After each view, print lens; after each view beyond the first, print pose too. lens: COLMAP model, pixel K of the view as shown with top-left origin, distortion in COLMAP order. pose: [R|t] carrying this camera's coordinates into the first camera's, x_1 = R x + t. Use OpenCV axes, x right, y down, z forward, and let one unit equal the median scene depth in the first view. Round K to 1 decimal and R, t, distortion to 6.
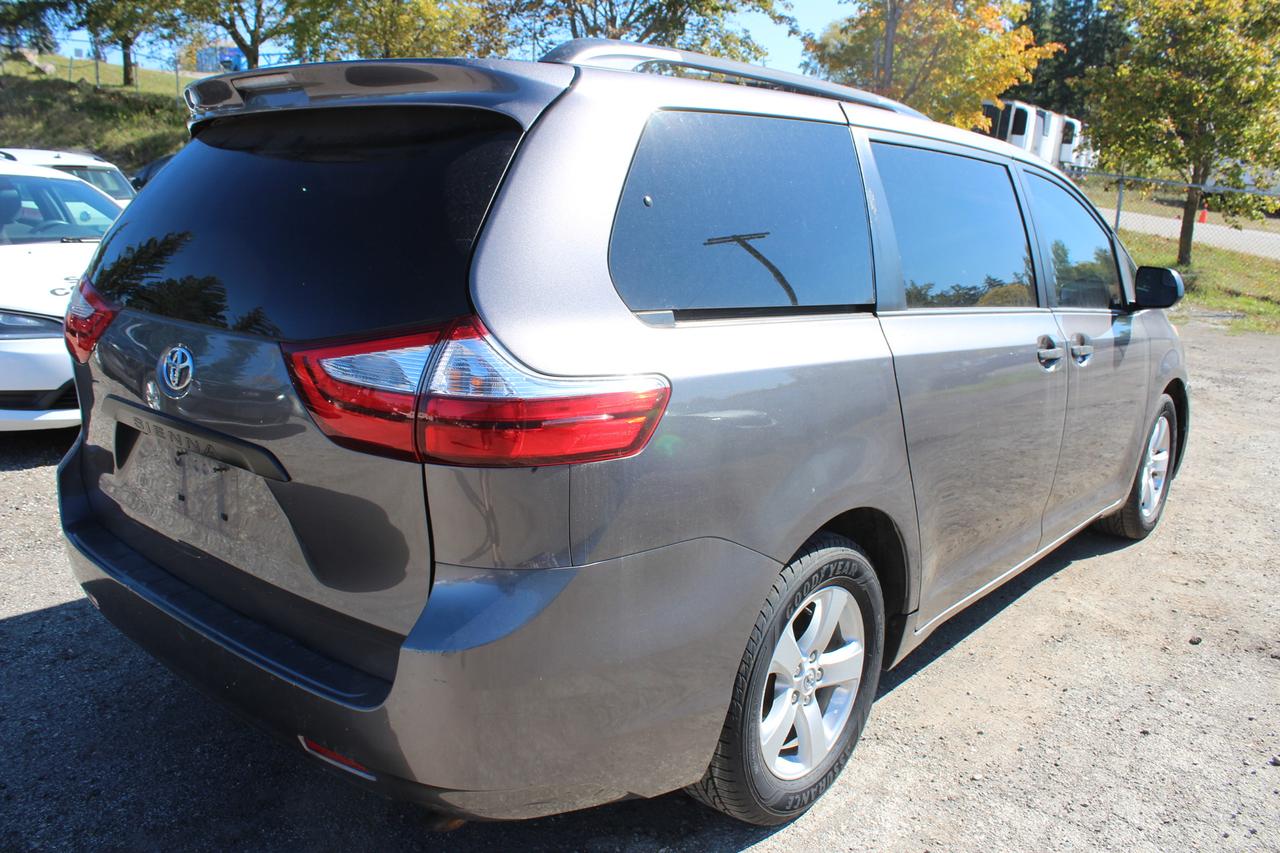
lens RADIAL K [[1067.0, 0, 652.8], [0, 1067.0, 413.7], [0, 0, 1]] dist [-0.167703, 0.141240]
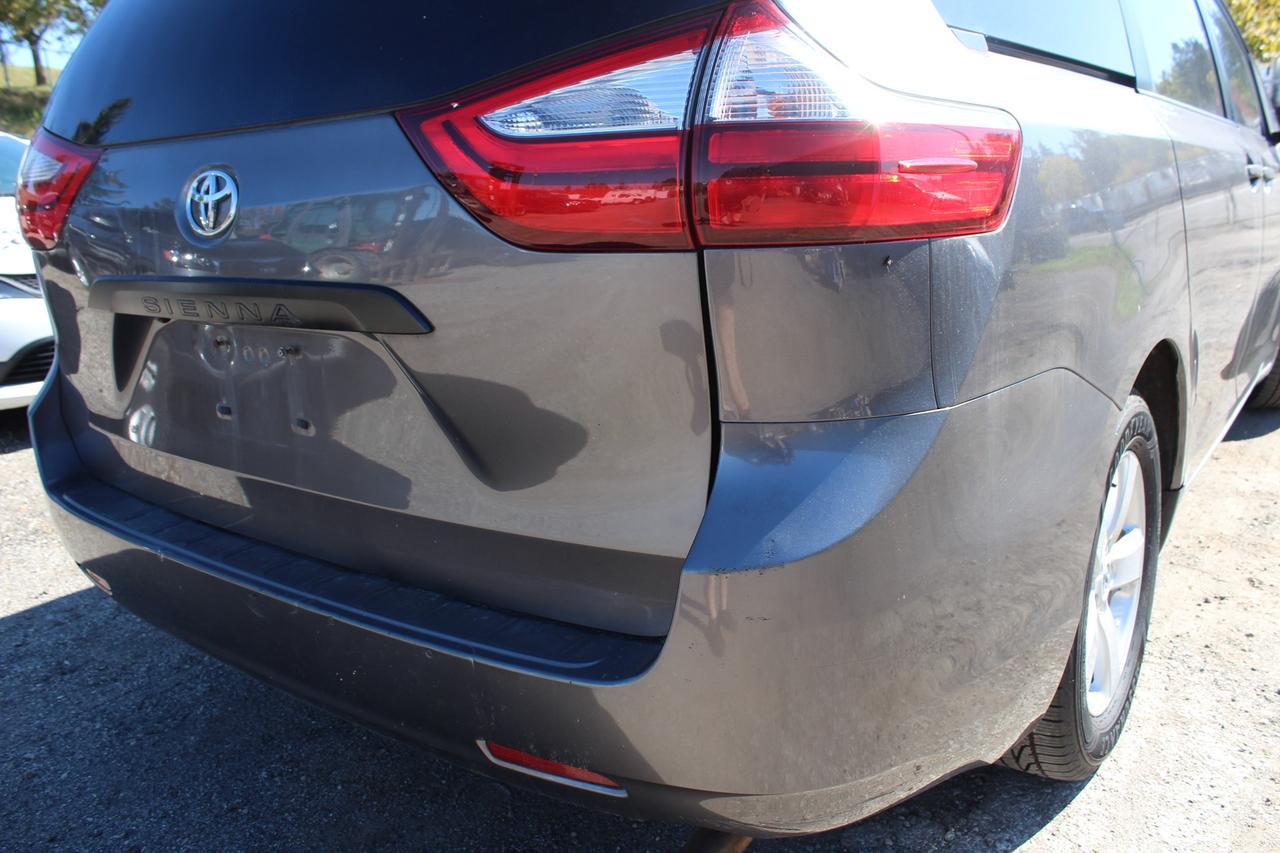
lens RADIAL K [[1064.6, 0, 648.6], [0, 1064.6, 400.8], [0, 0, 1]] dist [-0.170390, 0.151761]
pose [[0.994590, -0.095856, 0.040040, -0.176449], [0.095034, 0.995232, 0.021950, 0.073013], [-0.041953, -0.018026, 0.998957, 0.264288]]
